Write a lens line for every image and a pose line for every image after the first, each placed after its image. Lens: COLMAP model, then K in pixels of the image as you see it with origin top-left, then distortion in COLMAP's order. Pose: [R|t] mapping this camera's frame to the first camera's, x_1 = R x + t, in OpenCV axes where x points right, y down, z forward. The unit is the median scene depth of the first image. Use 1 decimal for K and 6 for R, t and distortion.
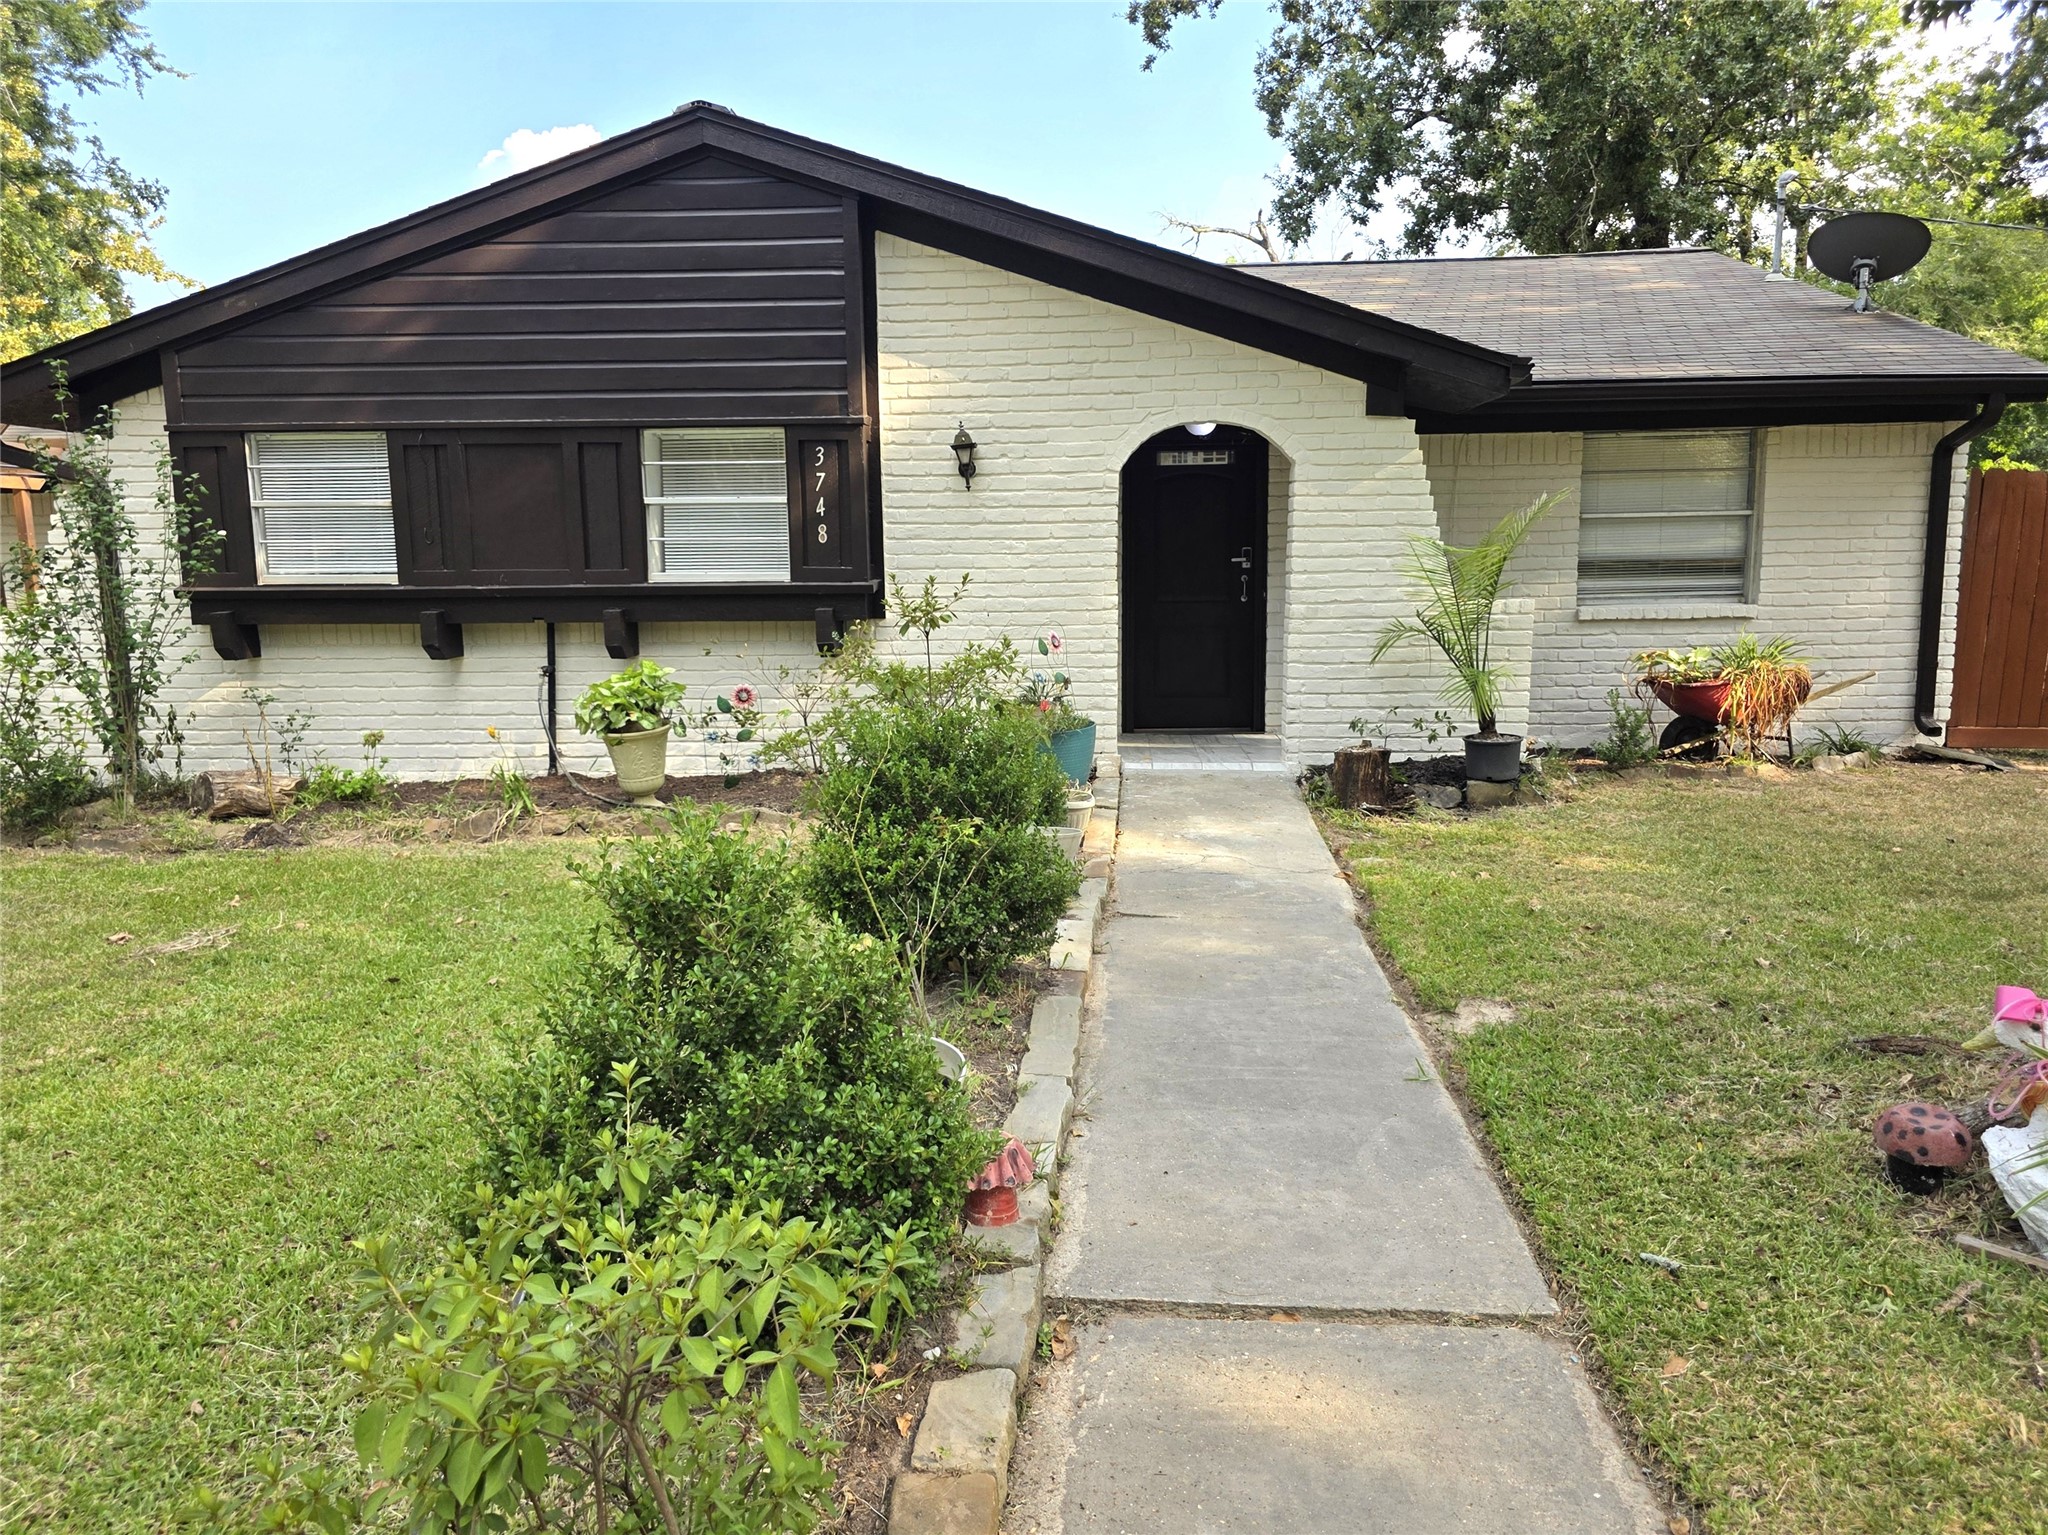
lens RADIAL K [[1332.1, 0, 1024.0], [0, 1332.1, 767.5], [0, 0, 1]] dist [0.095266, -0.110274]
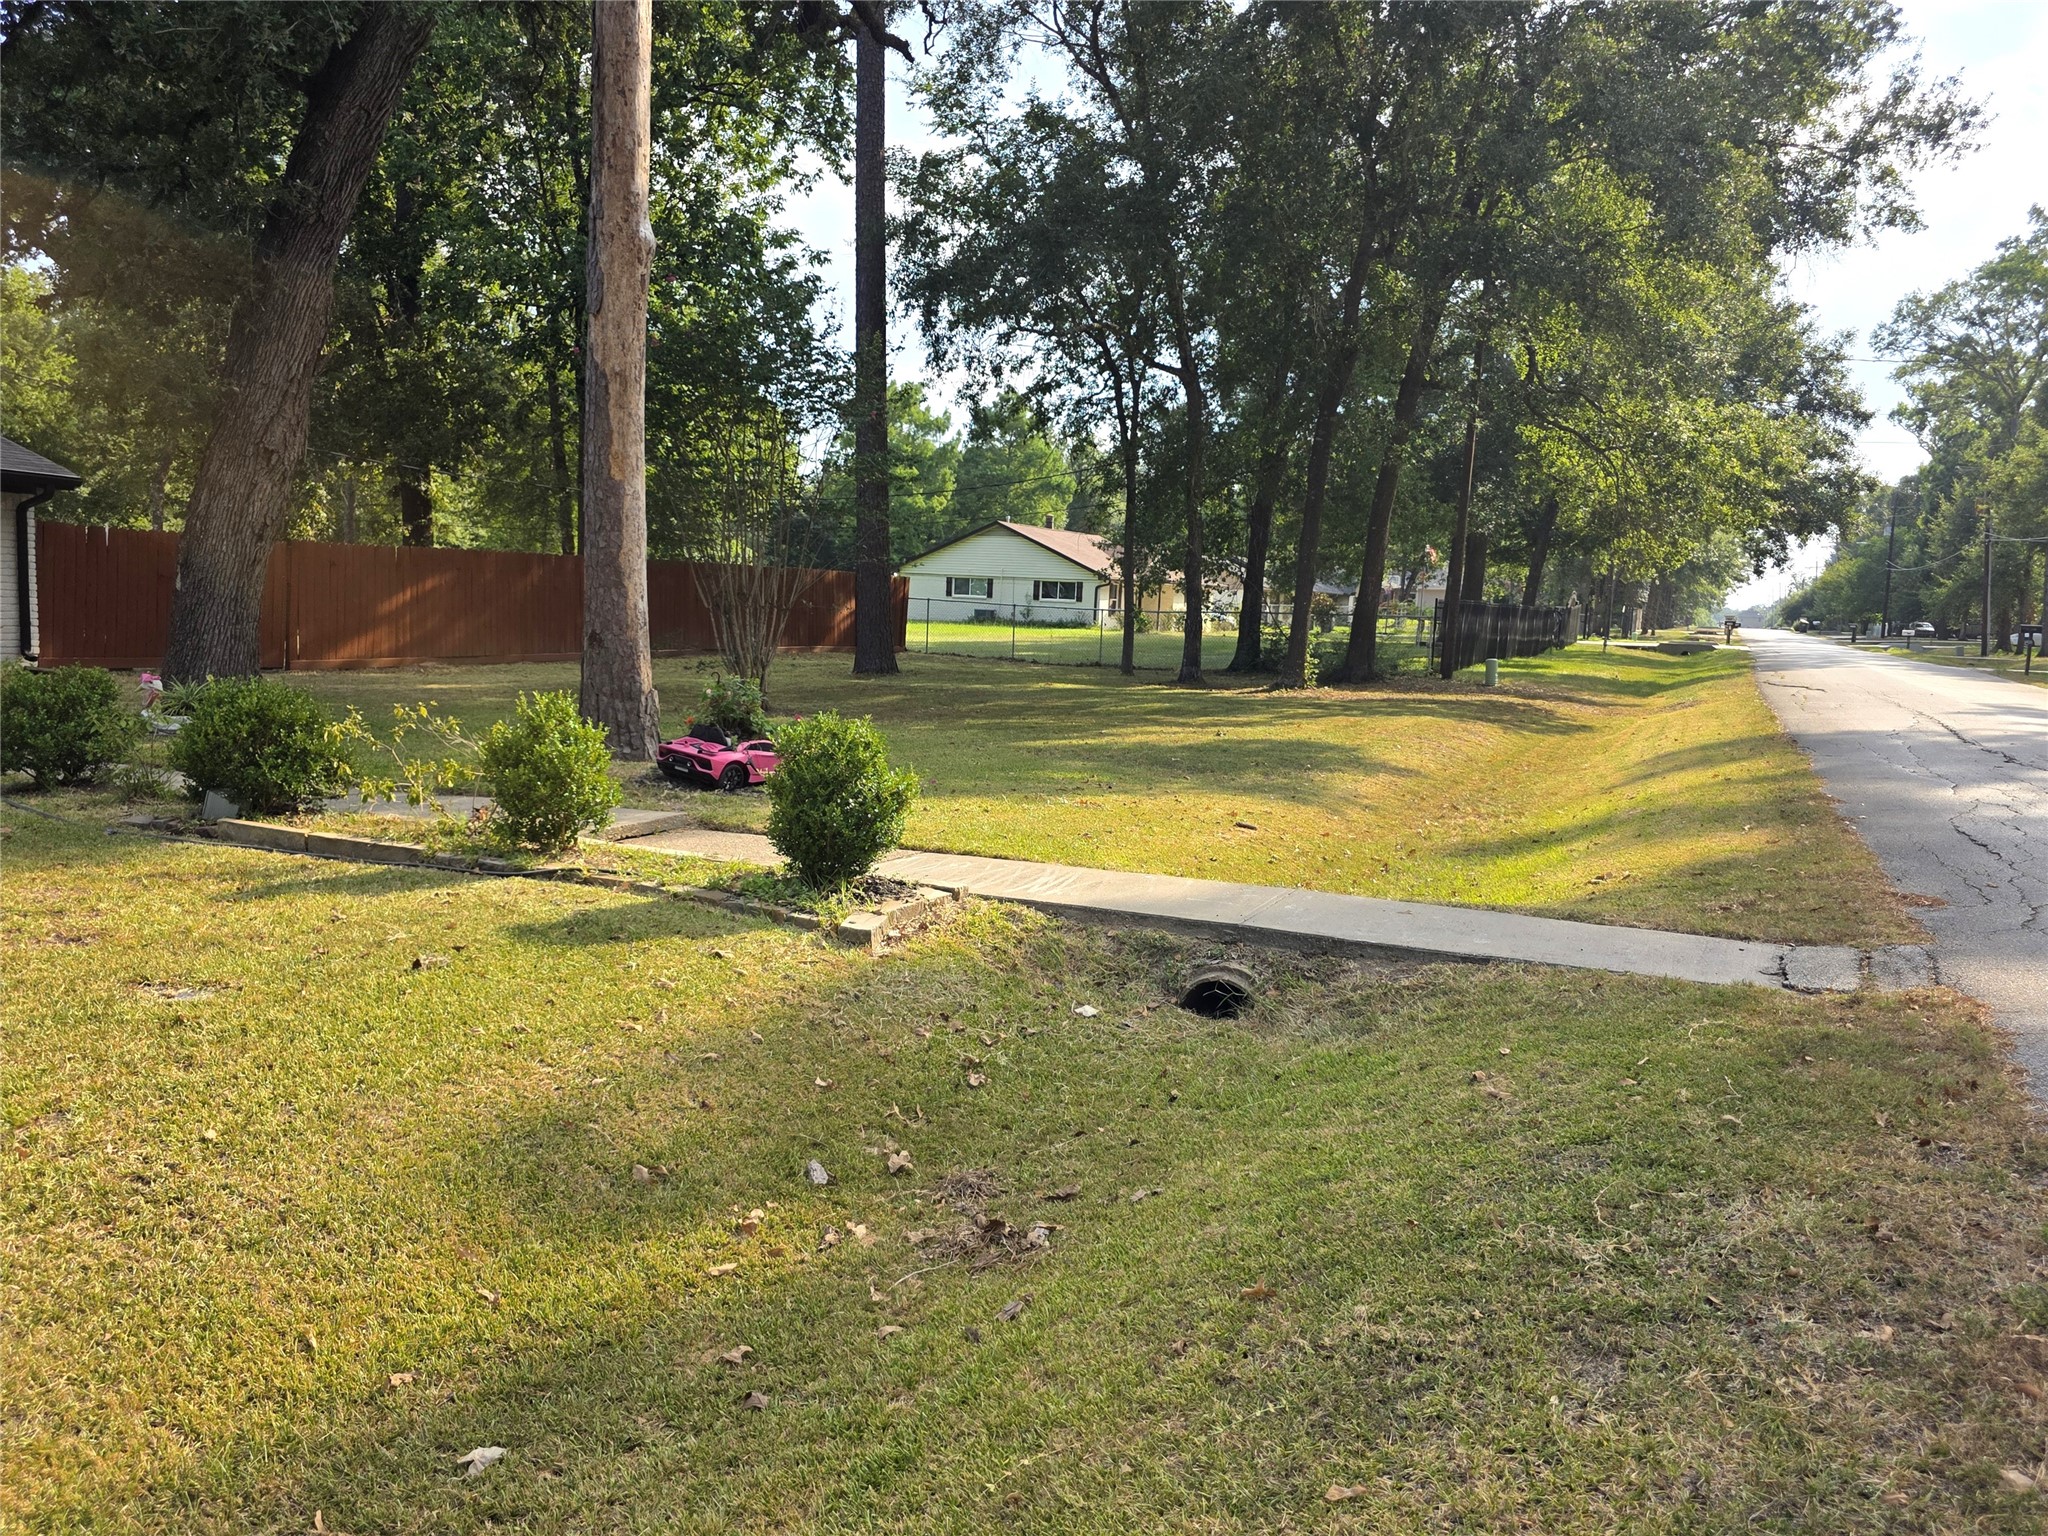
lens RADIAL K [[1392.8, 0, 1028.8], [0, 1392.8, 790.9], [0, 0, 1]] dist [0.004276, -0.021367]
pose [[0.421301, -0.080468, 0.903344, -0.562373], [0.083349, 0.995276, 0.049785, 0.198005], [-0.903083, 0.054319, 0.426018, -1.189353]]
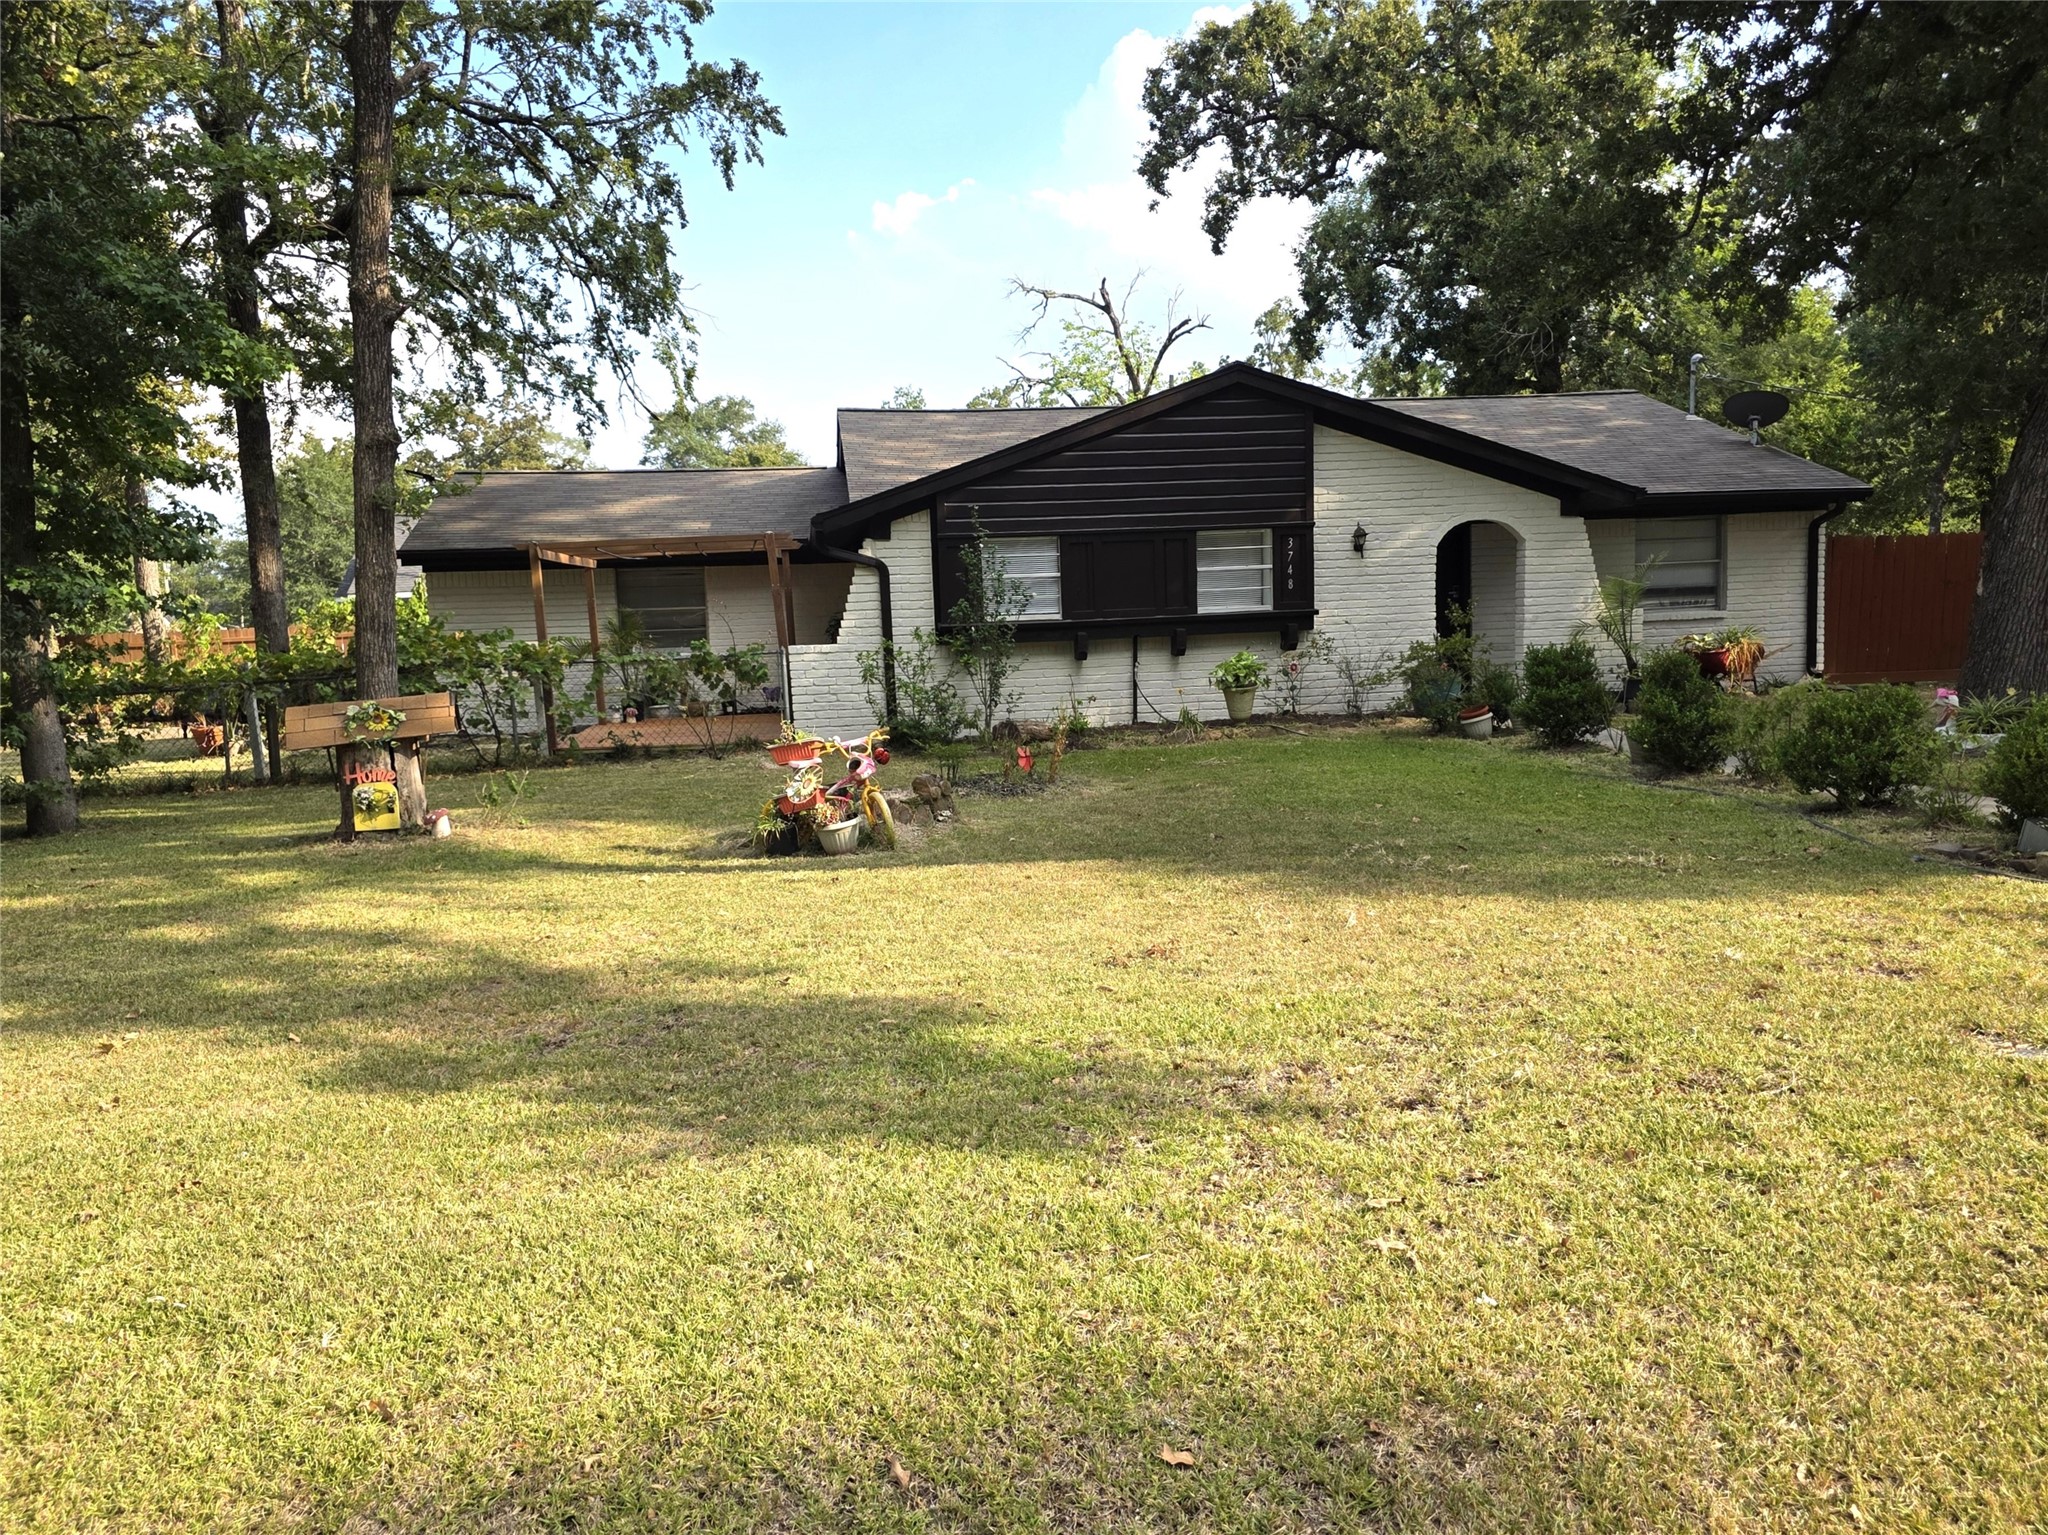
lens RADIAL K [[1392.8, 0, 1028.8], [0, 1392.8, 790.4], [0, 0, 1]] dist [0.004276, -0.021367]
pose [[0.987462, -0.048853, 0.150106, -0.791495], [0.052018, 0.998497, -0.017233, 0.122329], [-0.149039, 0.024825, 0.988520, -0.825211]]
